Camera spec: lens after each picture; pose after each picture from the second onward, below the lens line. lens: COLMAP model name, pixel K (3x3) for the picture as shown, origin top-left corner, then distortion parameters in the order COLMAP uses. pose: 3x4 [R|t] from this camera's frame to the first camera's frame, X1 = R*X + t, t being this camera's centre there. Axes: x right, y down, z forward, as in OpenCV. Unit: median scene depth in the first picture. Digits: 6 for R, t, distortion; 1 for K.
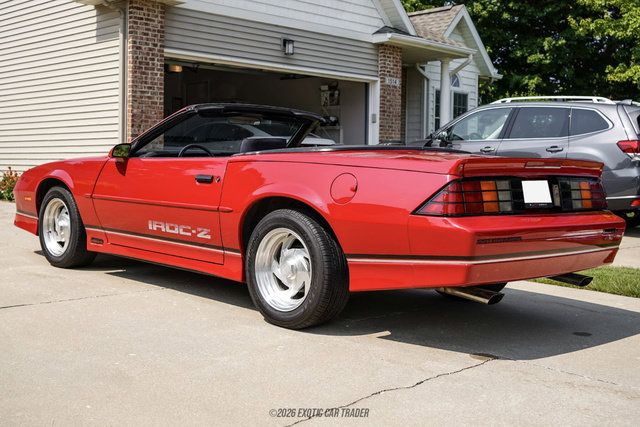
lens RADIAL K [[789.1, 0, 320.0], [0, 789.1, 213.5], [0, 0, 1]] dist [0.009006, 0.023917]
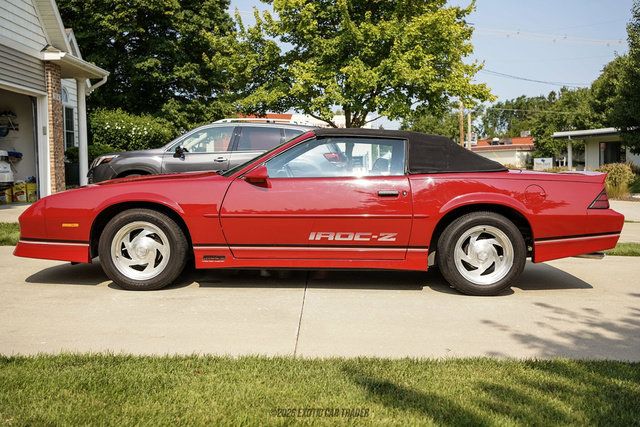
lens RADIAL K [[653.8, 0, 332.9], [0, 653.8, 214.4], [0, 0, 1]] dist [0.003372, 0.024405]
pose [[0.722817, -0.074038, 0.687062, -0.763108], [0.064329, 0.997136, 0.039776, -0.048115], [-0.688039, 0.015447, 0.725509, 0.247050]]
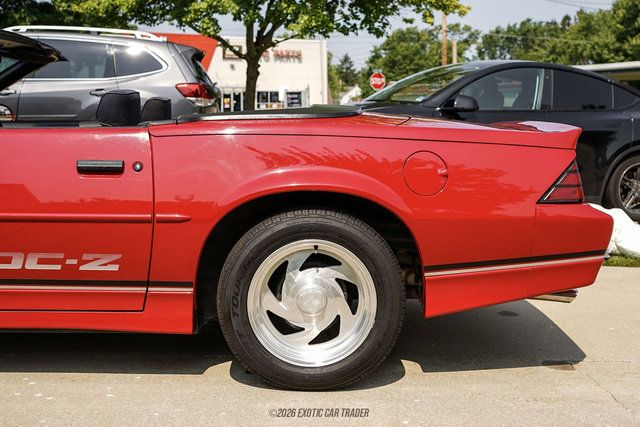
lens RADIAL K [[871.2, 0, 343.1], [0, 871.2, 182.1], [0, 0, 1]] dist [-0.013050, 0.005086]
pose [[0.670113, -0.074445, 0.738517, -0.402939], [0.049147, 0.997224, 0.055928, -0.048824], [-0.740631, -0.001182, 0.671911, 0.369043]]
